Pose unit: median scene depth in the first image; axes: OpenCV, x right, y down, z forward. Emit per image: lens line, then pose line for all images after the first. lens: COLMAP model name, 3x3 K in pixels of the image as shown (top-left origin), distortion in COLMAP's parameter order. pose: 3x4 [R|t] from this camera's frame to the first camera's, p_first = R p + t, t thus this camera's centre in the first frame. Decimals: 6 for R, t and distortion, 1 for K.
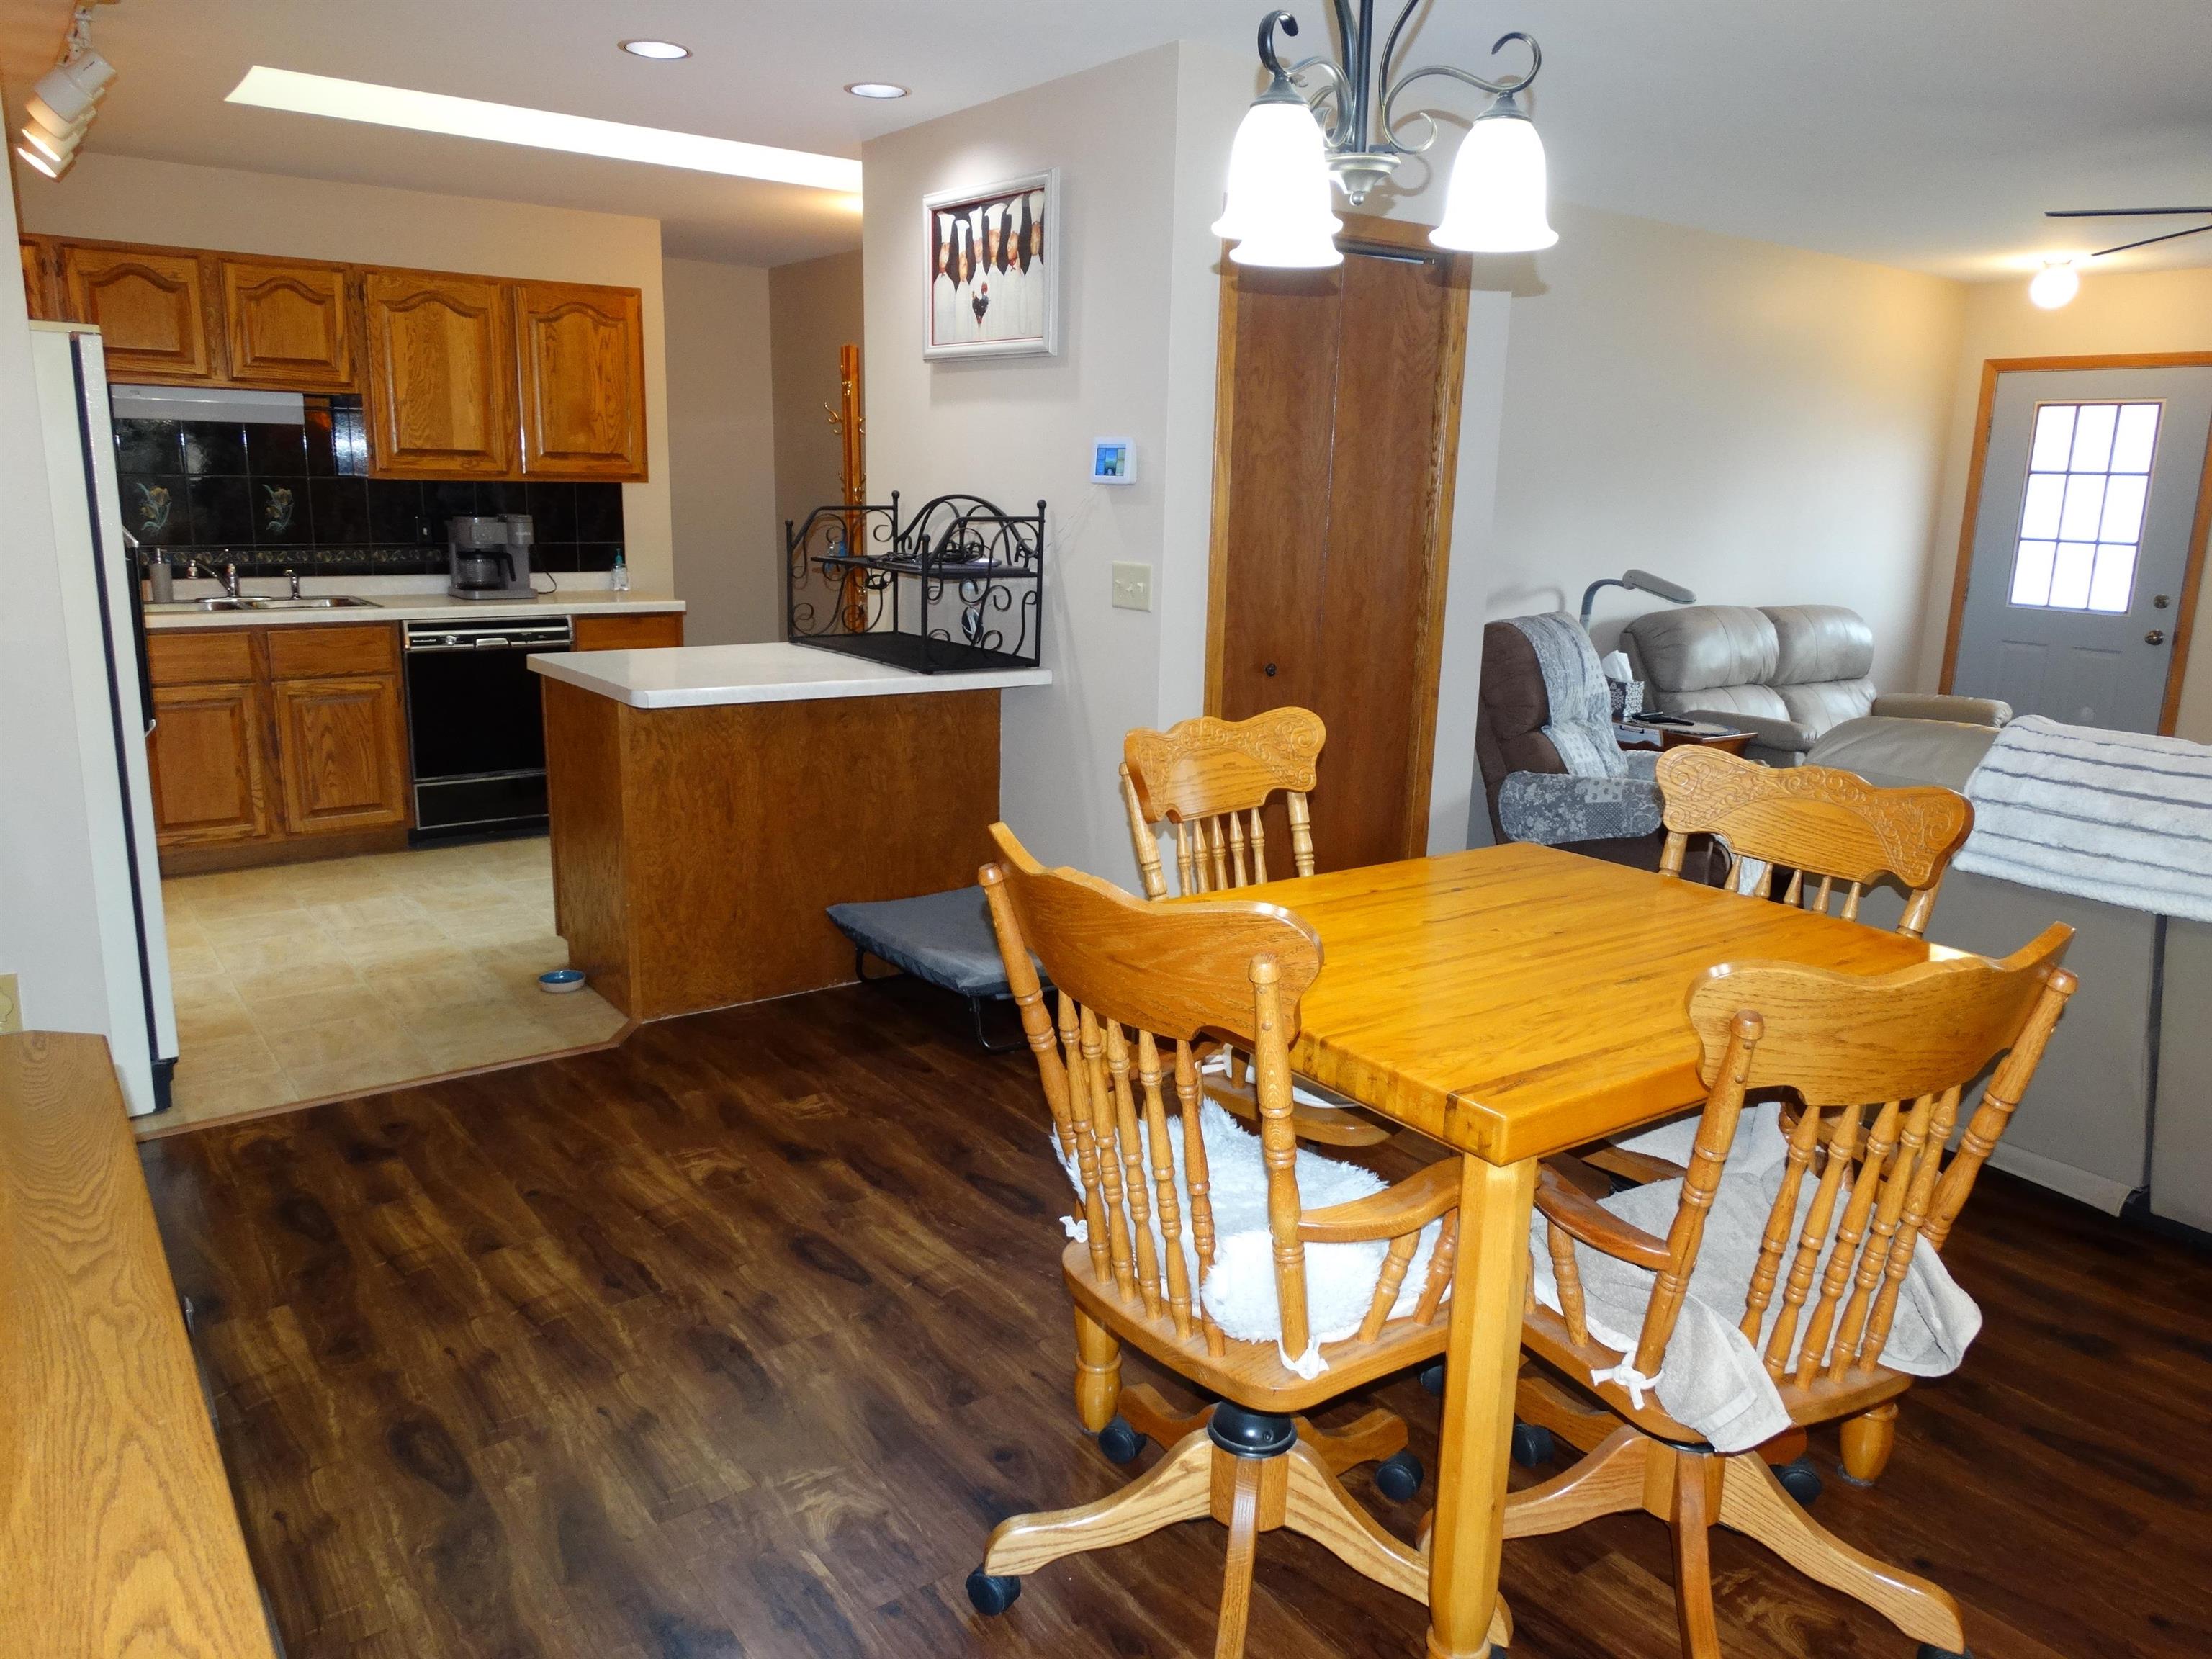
lens RADIAL K [[1558.7, 0, 1110.7], [0, 1558.7, 828.0], [0, 0, 1]] dist [-0.011392, 0.012050]
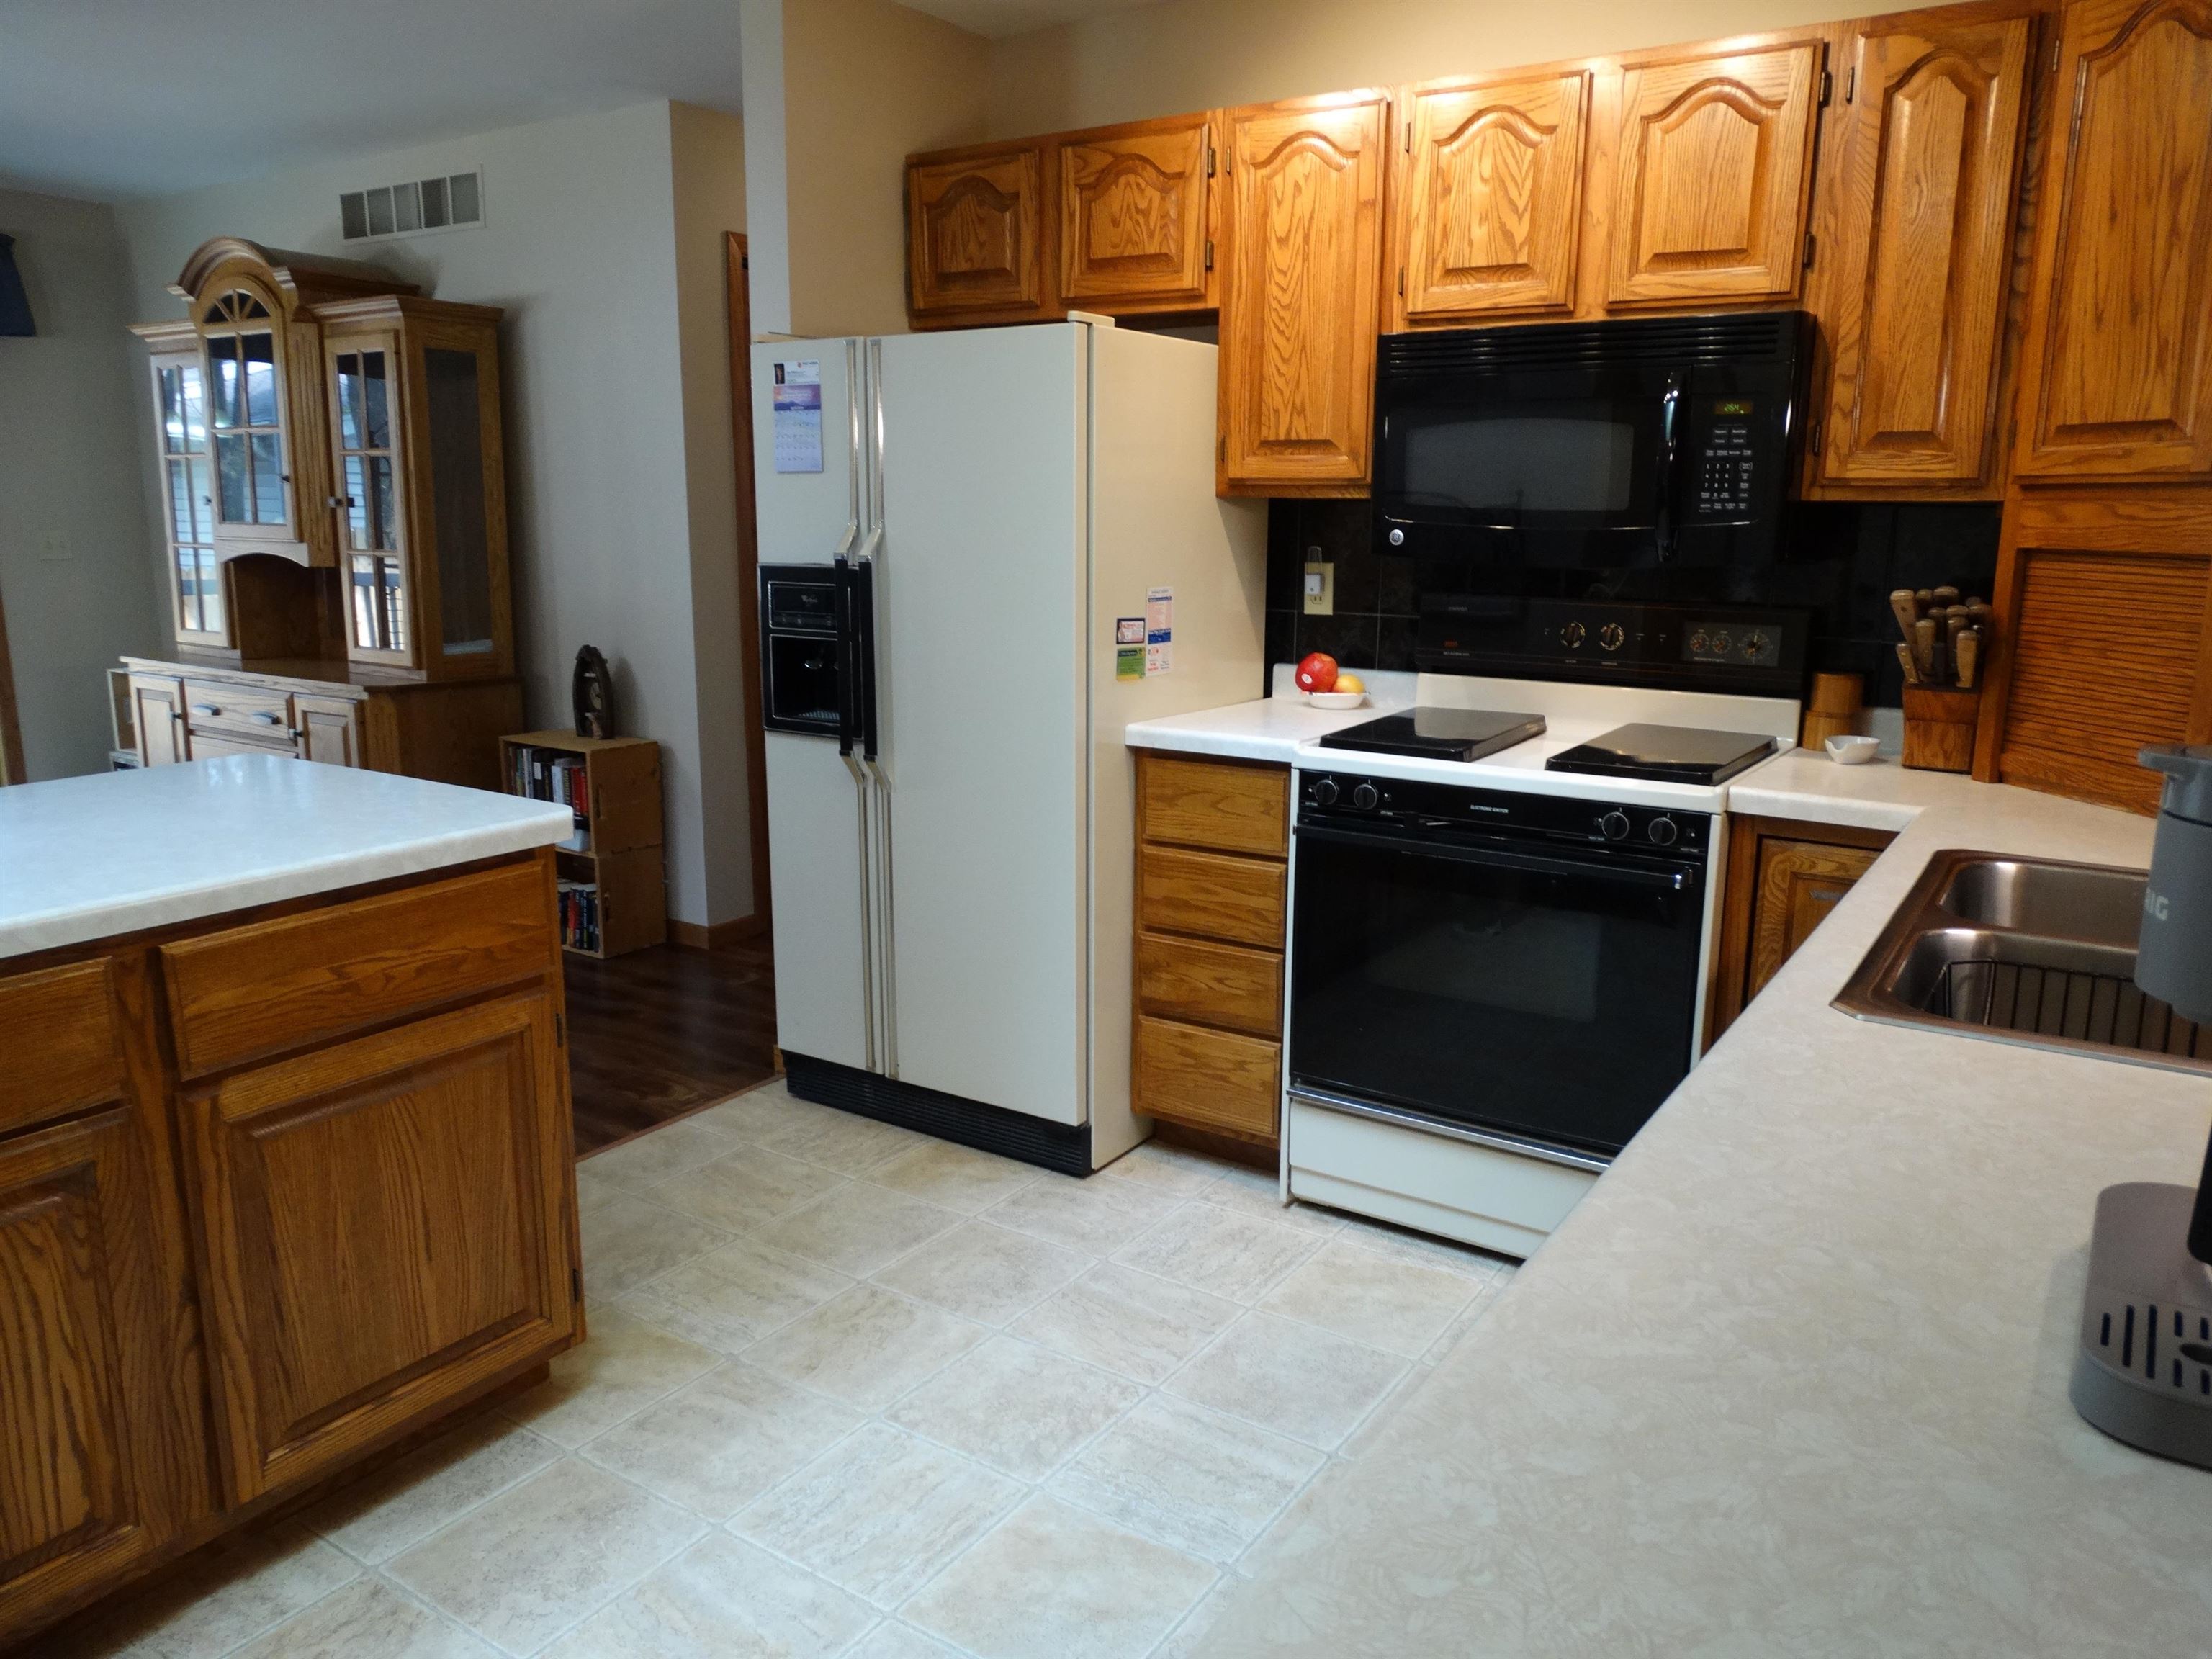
lens RADIAL K [[1558.7, 0, 1120.2], [0, 1558.7, 810.7], [0, 0, 1]] dist [-0.011392, 0.012050]
pose [[-0.936742, 0.042285, -0.347457, -0.365650], [-0.101089, 0.917692, 0.384217, -0.328242], [0.335105, 0.395036, -0.855366, 1.500900]]
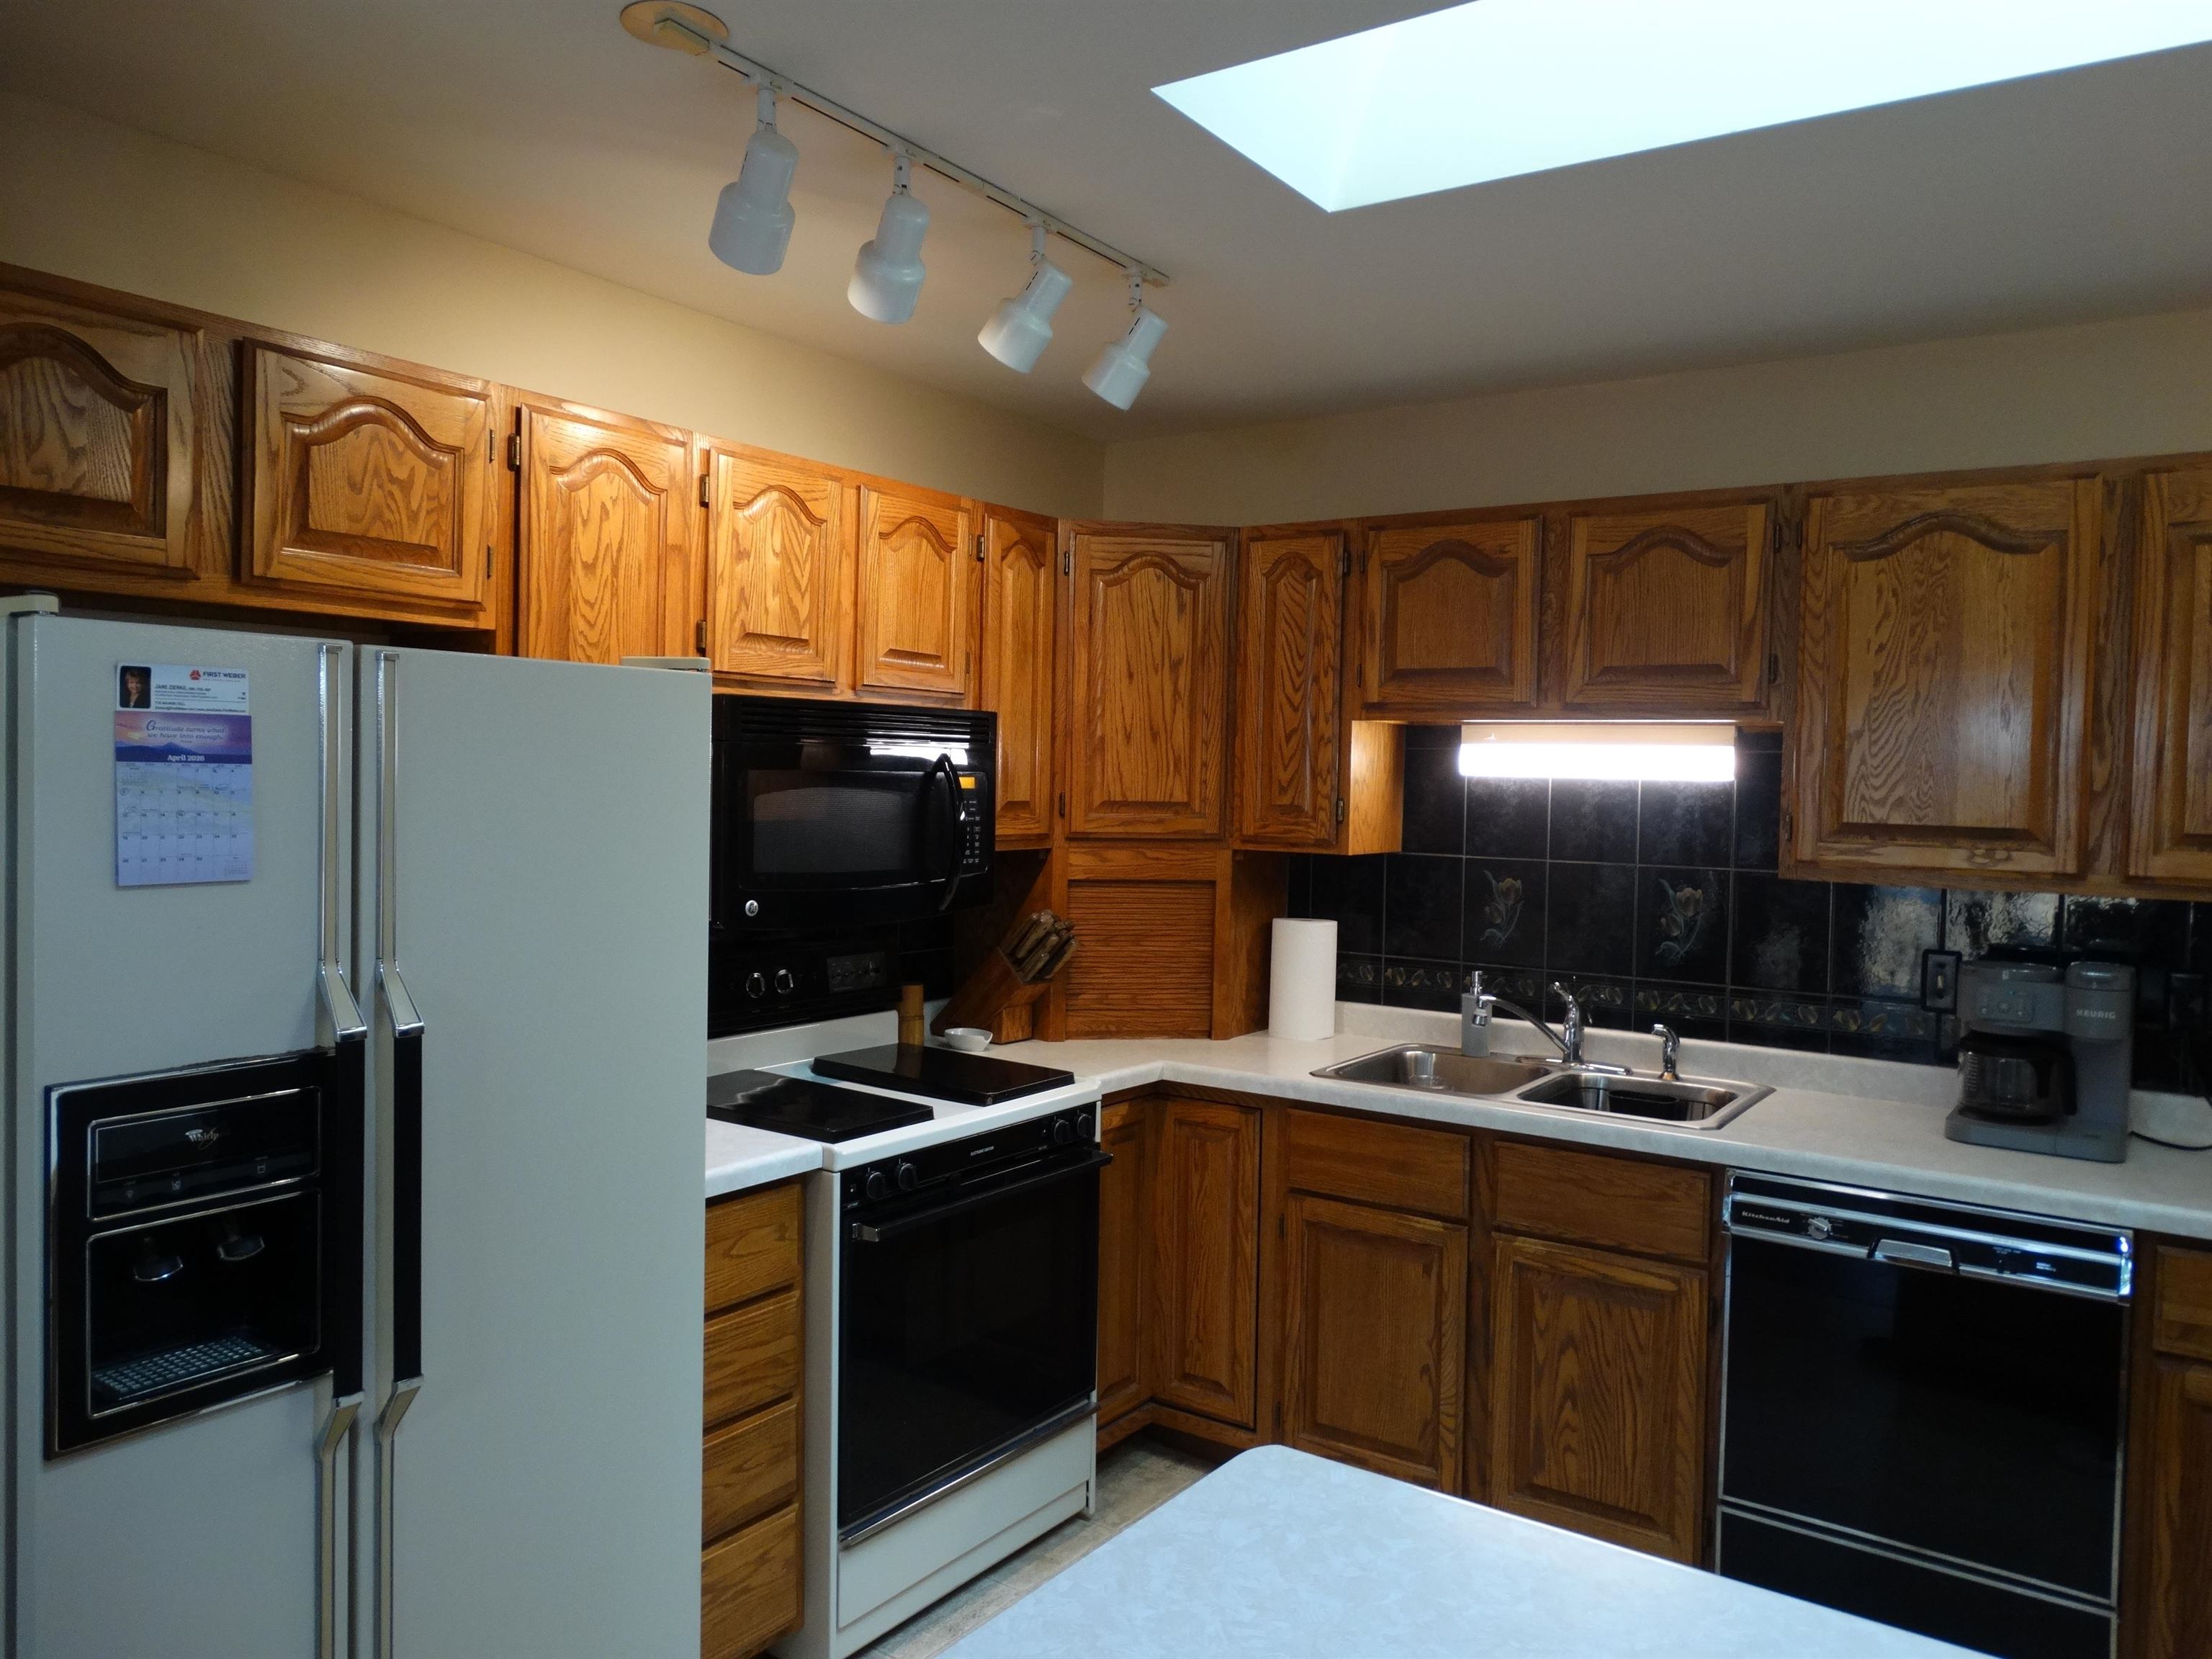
lens RADIAL K [[1558.7, 0, 1104.2], [0, 1558.7, 815.3], [0, 0, 1]] dist [-0.011392, 0.012050]
pose [[0.315073, 0.012754, -0.948982, -0.071402], [-0.222150, 0.973123, -0.060678, -0.217304], [0.922702, 0.229934, 0.309438, 0.831840]]
